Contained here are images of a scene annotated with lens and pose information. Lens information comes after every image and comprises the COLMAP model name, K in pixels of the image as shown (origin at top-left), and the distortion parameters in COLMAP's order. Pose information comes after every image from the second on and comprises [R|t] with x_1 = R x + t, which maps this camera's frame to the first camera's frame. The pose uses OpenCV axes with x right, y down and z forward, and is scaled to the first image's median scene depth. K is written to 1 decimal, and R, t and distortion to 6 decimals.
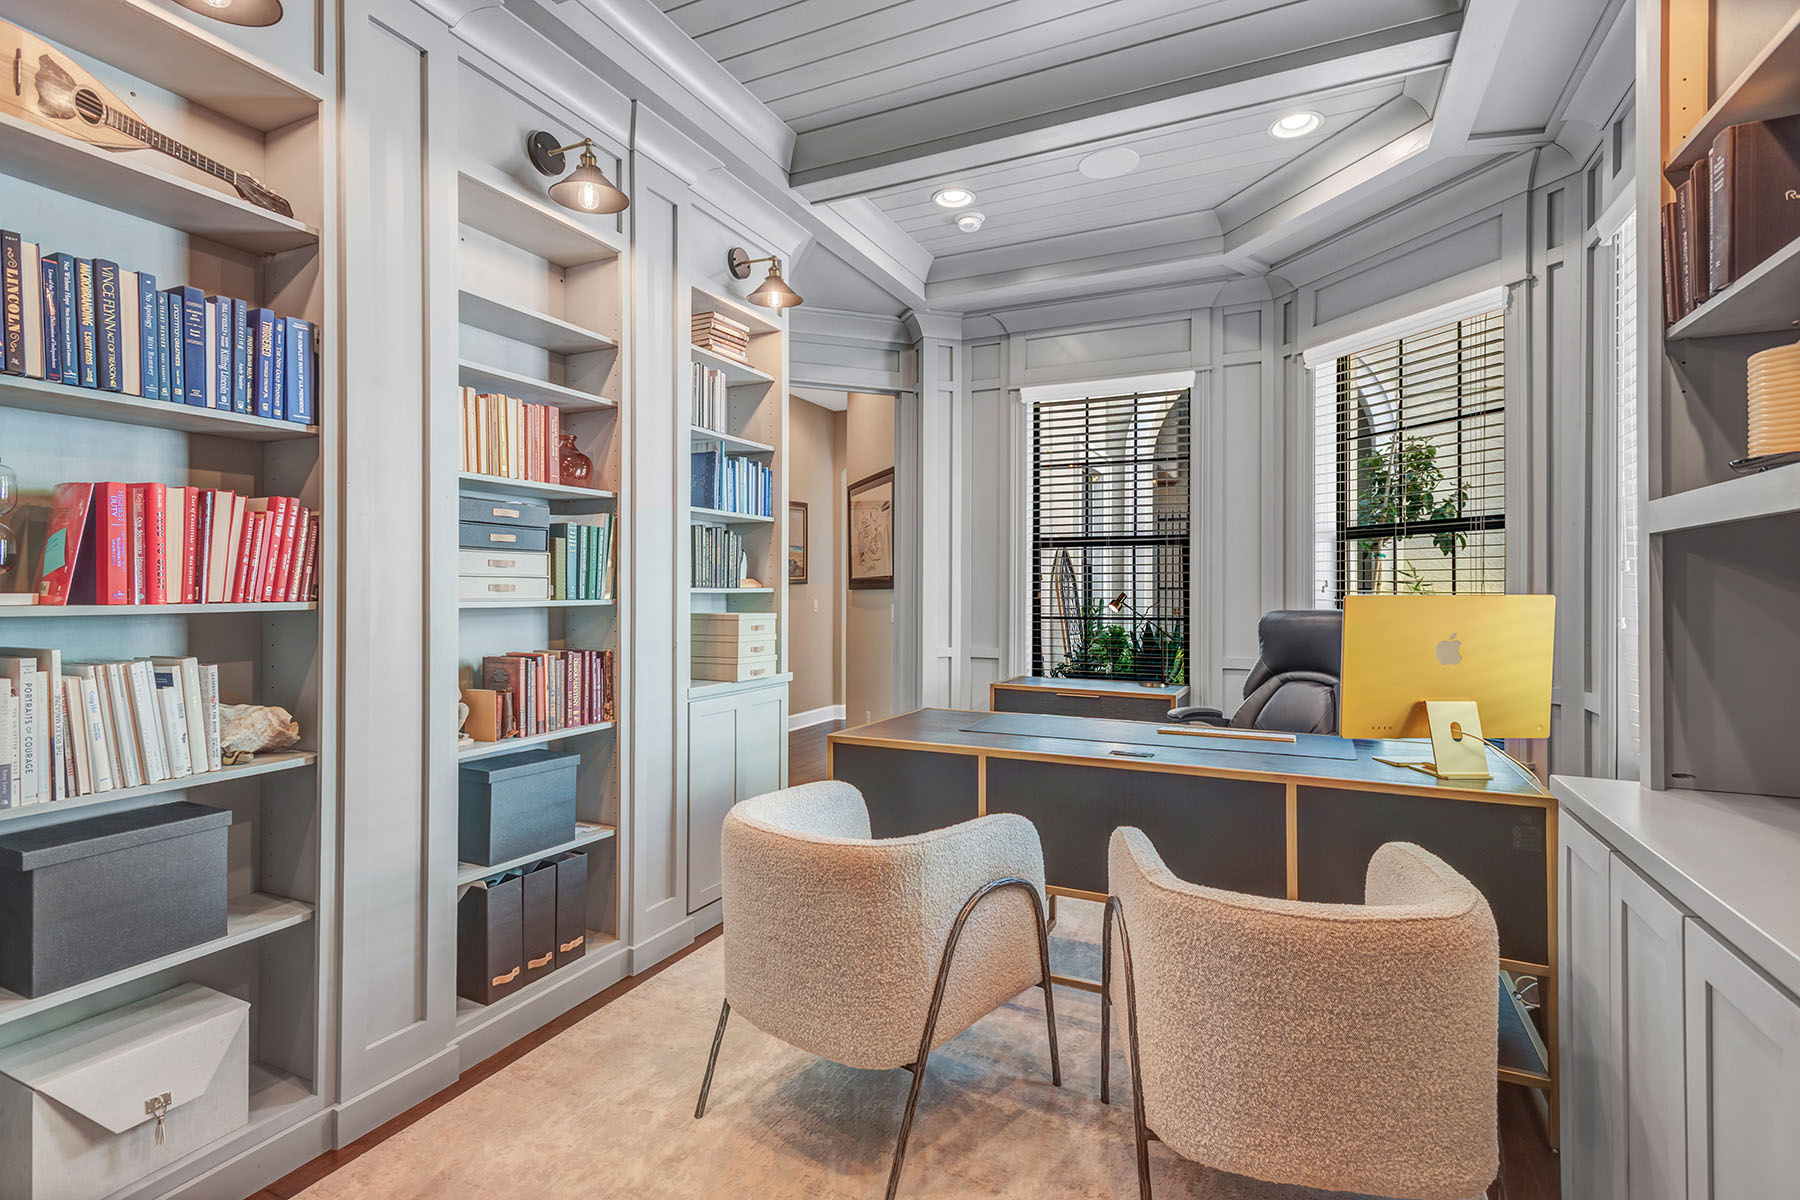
lens RADIAL K [[848.3, 0, 901.0], [0, 848.3, 595.8], [0, 0, 1]] dist [0.016523, -0.005614]
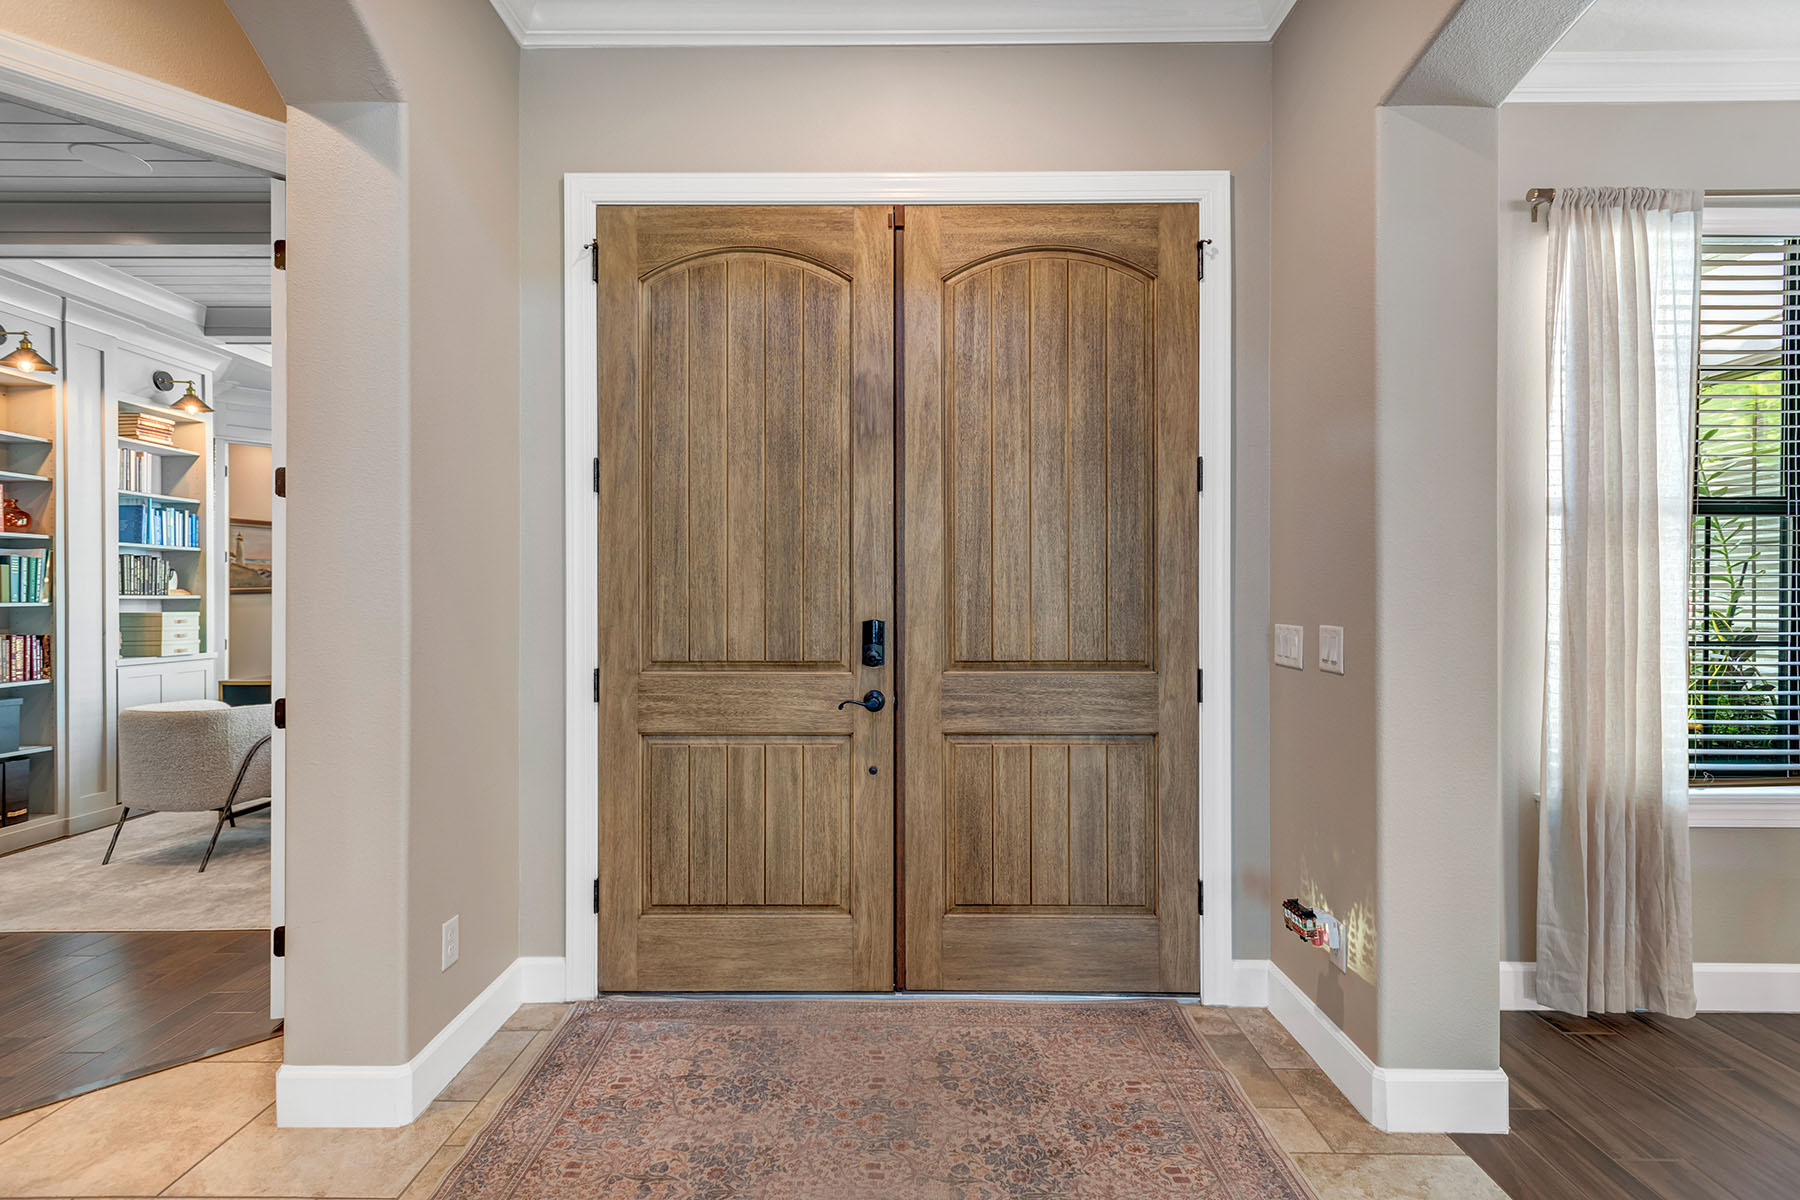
lens RADIAL K [[848.3, 0, 914.4], [0, 848.3, 611.1], [0, 0, 1]] dist [0.016523, -0.005614]
pose [[0.904801, -0.003724, 0.425817, 0.411988], [-0.000808, 0.999945, 0.010462, 0.001597], [-0.425833, -0.009810, 0.904749, -1.064775]]
